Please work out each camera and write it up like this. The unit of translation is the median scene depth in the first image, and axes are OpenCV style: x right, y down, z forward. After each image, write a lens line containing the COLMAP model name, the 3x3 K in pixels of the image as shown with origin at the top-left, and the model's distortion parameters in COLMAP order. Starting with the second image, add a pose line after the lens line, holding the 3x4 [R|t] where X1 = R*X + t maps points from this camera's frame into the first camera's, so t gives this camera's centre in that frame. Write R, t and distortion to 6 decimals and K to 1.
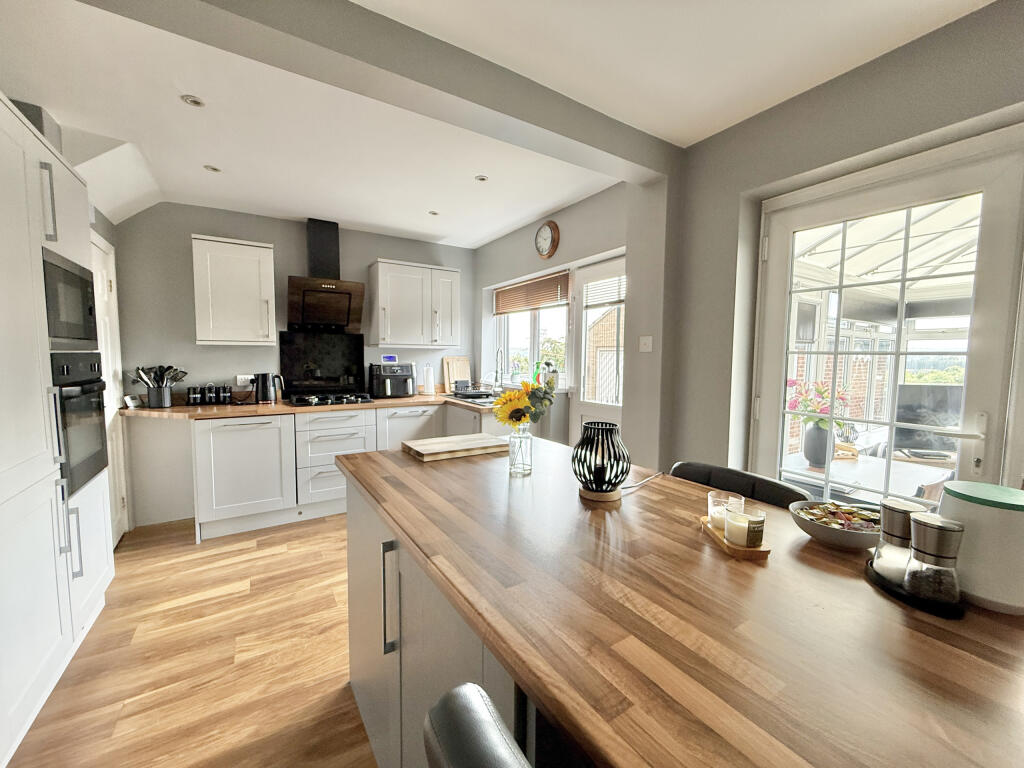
lens RADIAL K [[408.8, 0, 510.0], [0, 408.8, 386.0], [0, 0, 1]] dist [0.000004, 0.000074]
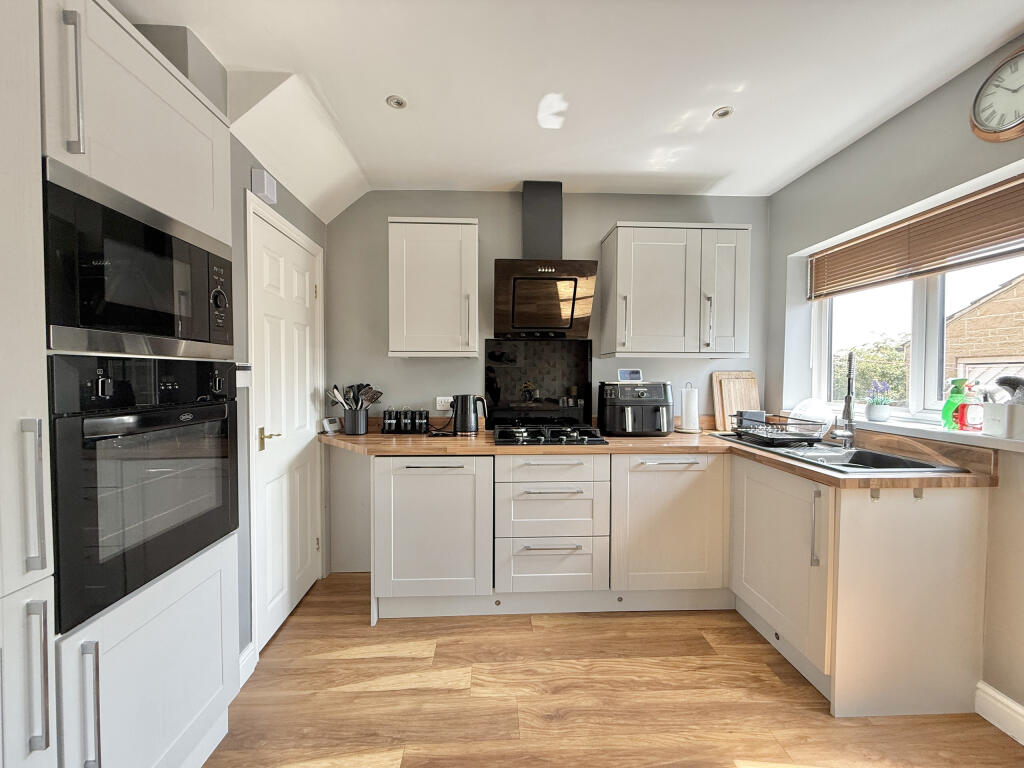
lens RADIAL K [[408.8, 0, 510.0], [0, 408.8, 386.0], [0, 0, 1]] dist [0.000004, 0.000074]
pose [[0.870035, 0.005916, -0.492954, -0.158062], [-0.031595, 0.998541, -0.043780, -0.016511], [0.491976, 0.053665, 0.868953, 0.384853]]
